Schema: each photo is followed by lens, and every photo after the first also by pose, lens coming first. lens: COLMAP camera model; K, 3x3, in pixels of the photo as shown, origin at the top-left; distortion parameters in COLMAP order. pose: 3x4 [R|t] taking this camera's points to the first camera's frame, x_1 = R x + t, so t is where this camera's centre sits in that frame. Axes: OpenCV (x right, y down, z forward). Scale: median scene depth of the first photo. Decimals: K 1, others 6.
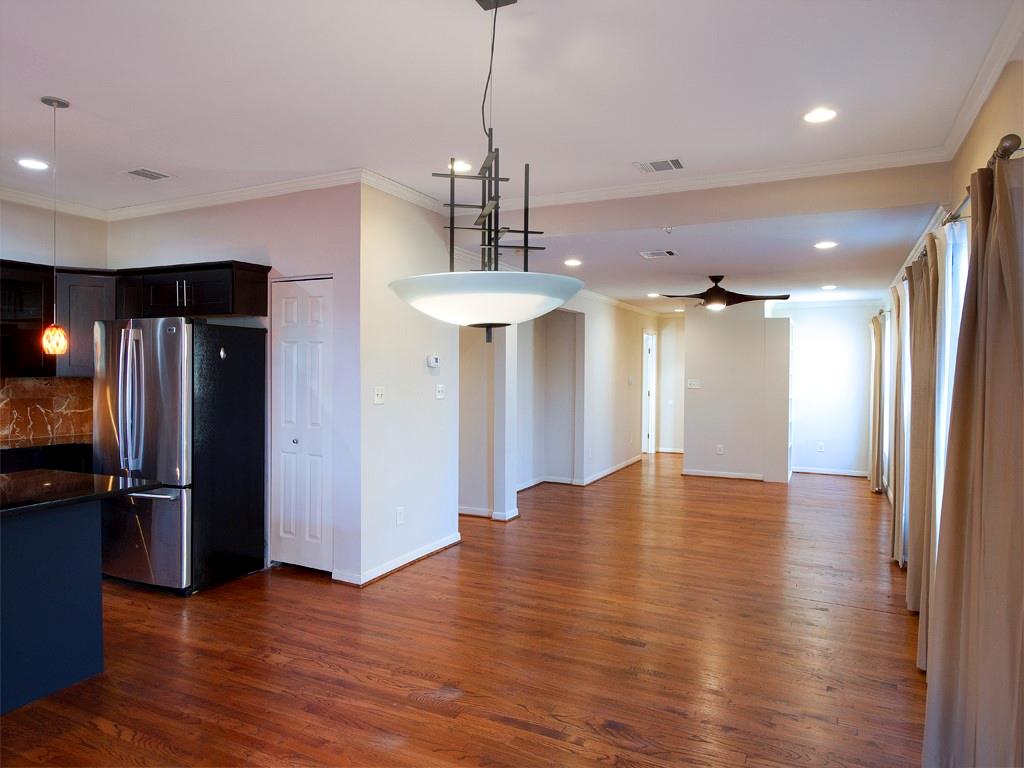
lens RADIAL K [[658.7, 0, 523.1], [0, 658.7, 376.4], [0, 0, 1]] dist [0.021301, -0.004246]
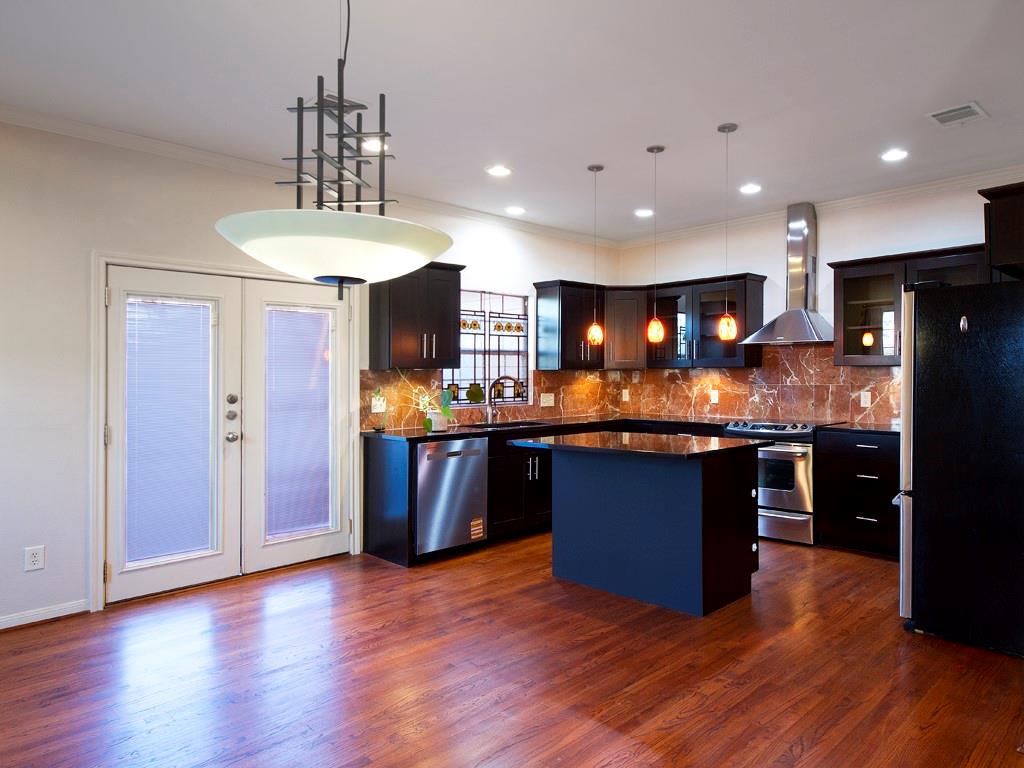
lens RADIAL K [[658.7, 0, 576.9], [0, 658.7, 371.8], [0, 0, 1]] dist [0.021301, -0.004246]
pose [[-0.298752, -0.009976, -0.954279, 0.350084], [-0.003569, 0.999950, -0.009336, 0.023851], [0.954324, 0.000617, -0.298773, 0.770284]]
